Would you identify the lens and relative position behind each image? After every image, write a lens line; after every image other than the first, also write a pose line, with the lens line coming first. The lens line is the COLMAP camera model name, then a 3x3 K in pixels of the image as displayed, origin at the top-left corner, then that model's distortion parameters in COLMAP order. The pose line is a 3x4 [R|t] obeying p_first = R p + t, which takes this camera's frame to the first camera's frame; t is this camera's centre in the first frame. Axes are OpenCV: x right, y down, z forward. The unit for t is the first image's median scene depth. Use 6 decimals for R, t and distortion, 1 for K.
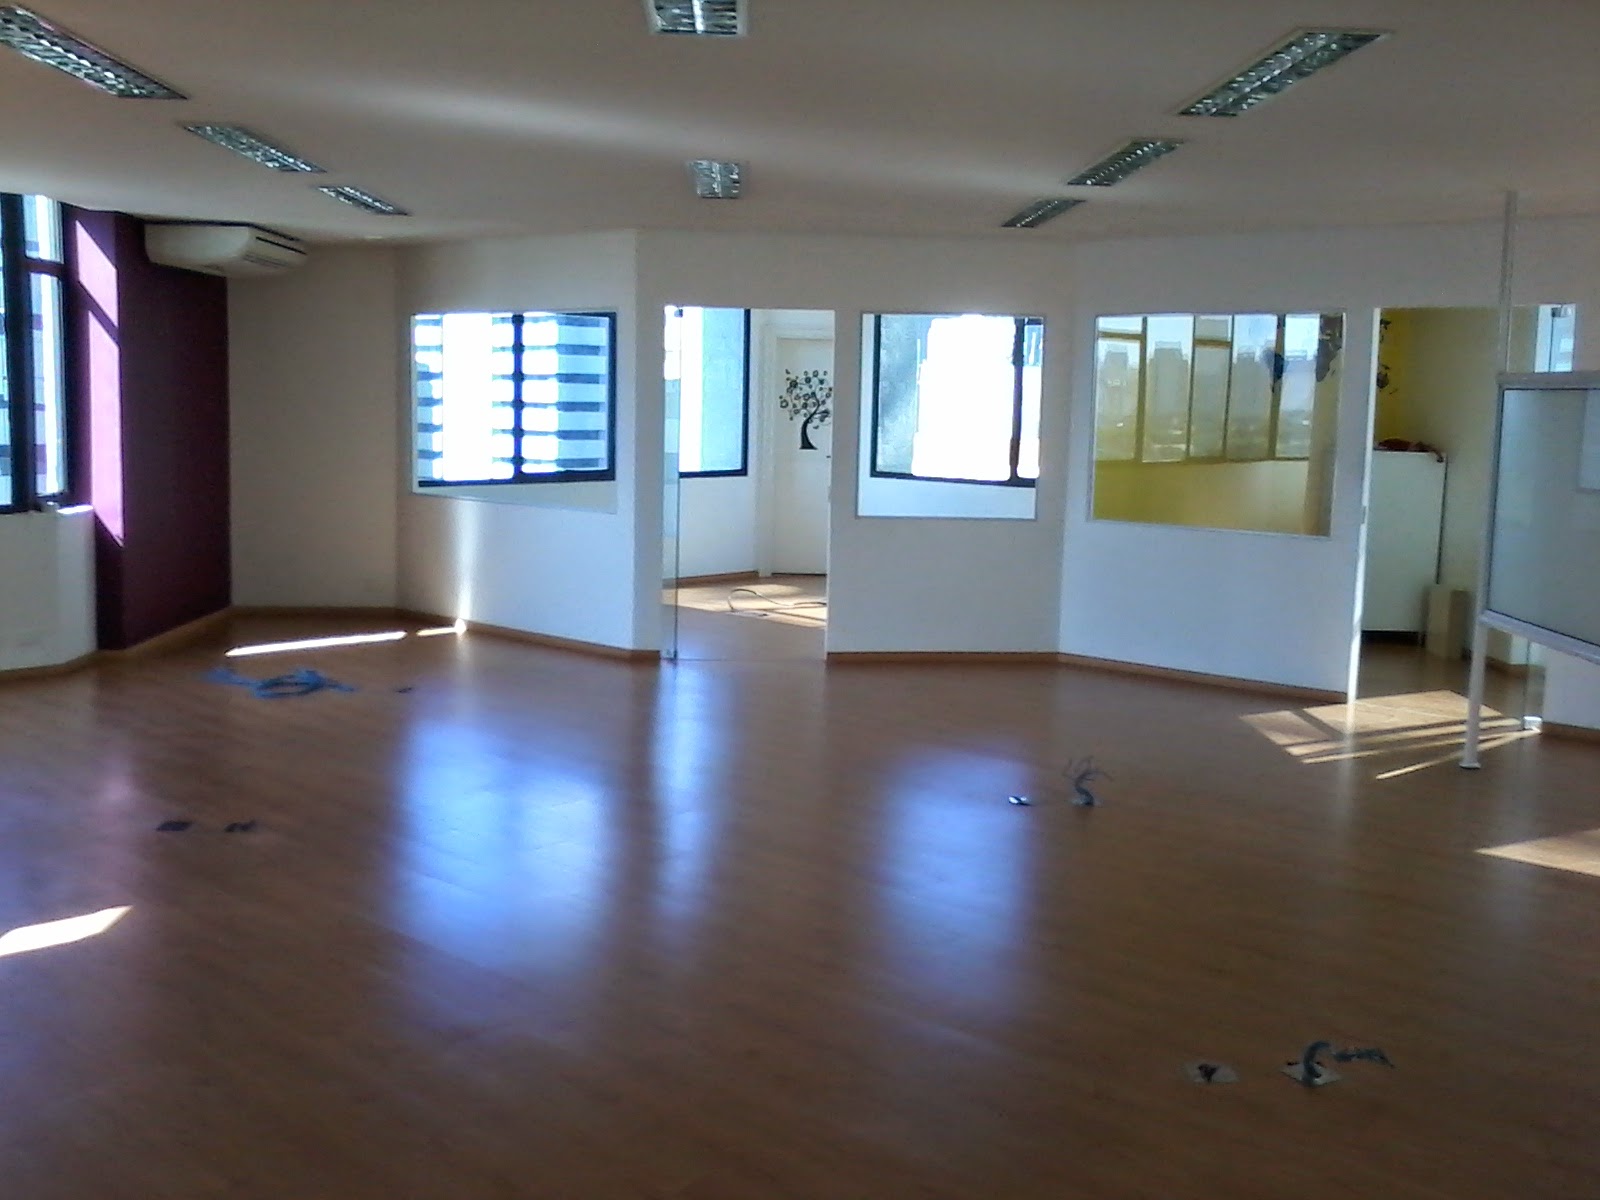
lens RADIAL K [[1514.3, 0, 800.0], [0, 1514.3, 600.0], [0, 0, 1]] dist [-0.007311, -0.008792]
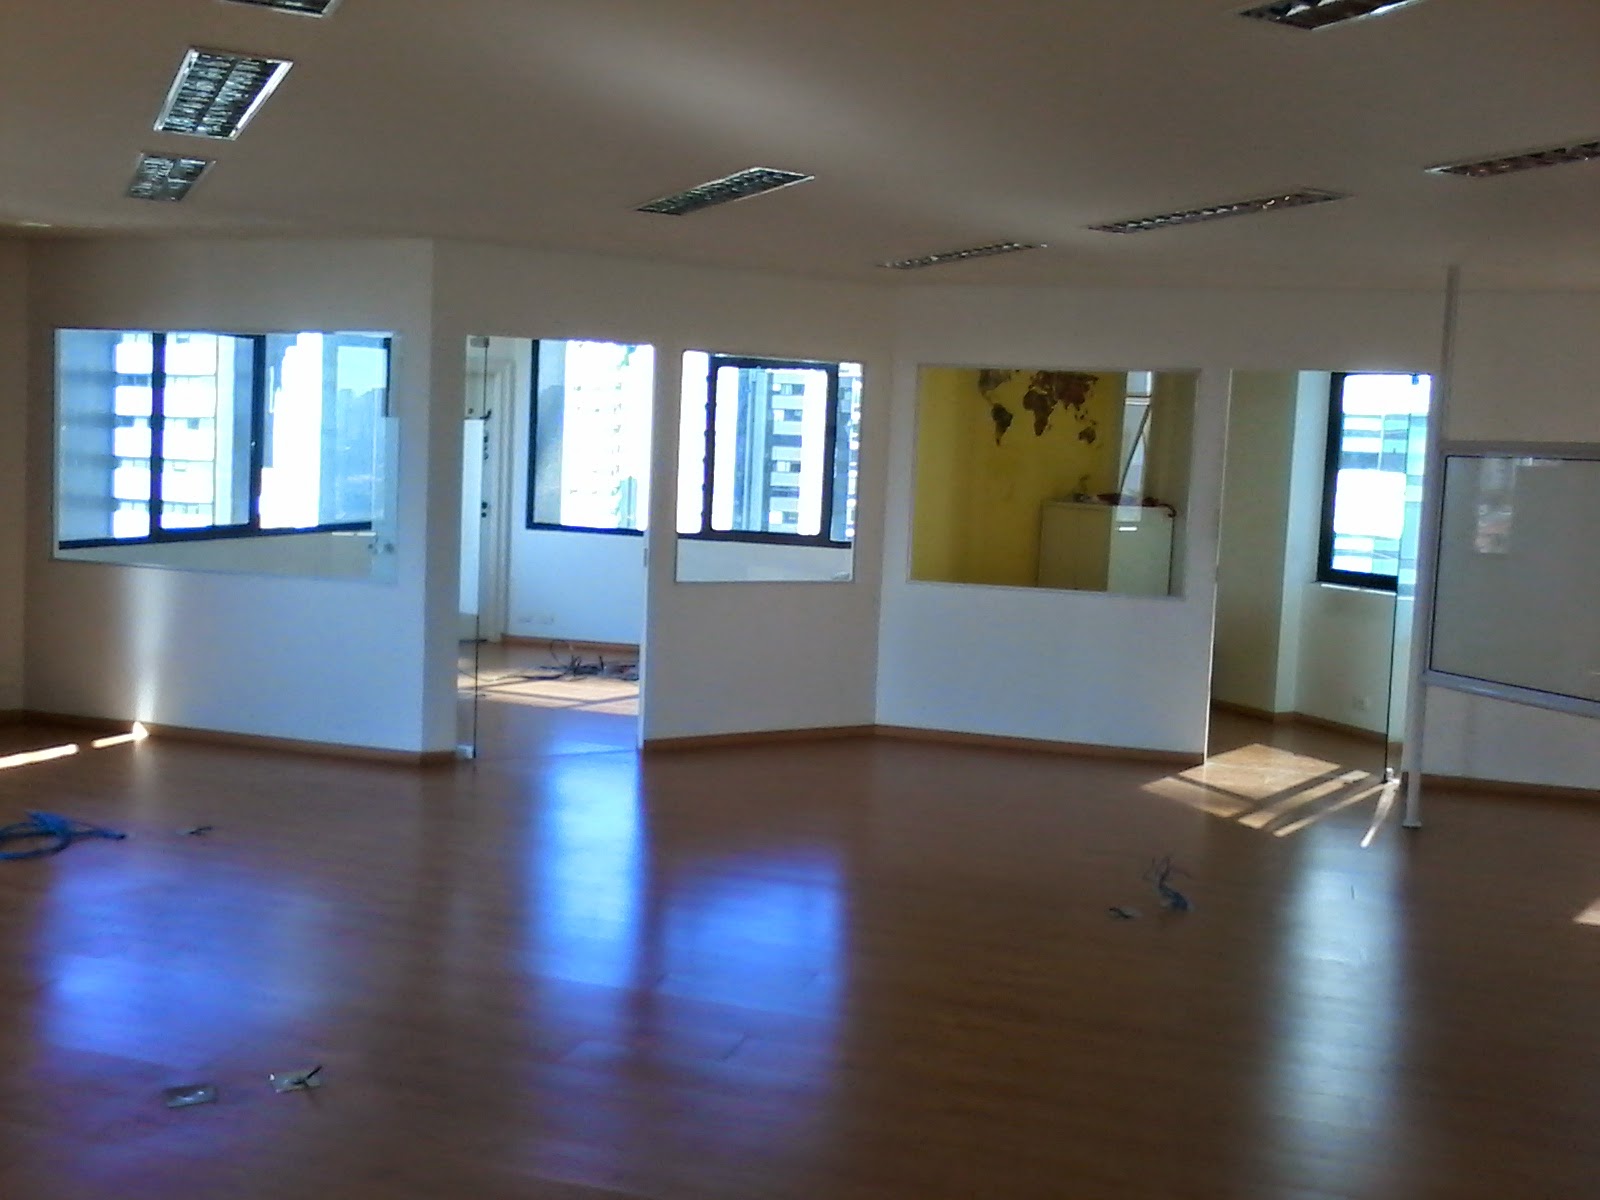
lens RADIAL K [[1542.2, 0, 800.3], [0, 1542.2, 562.9], [0, 0, 1]] dist [-0.050499, -0.006519]
pose [[0.907688, -0.013489, 0.419429, -0.262099], [0.033377, 0.998637, -0.040115, -0.027879], [-0.418316, 0.050411, 0.906901, 0.163908]]
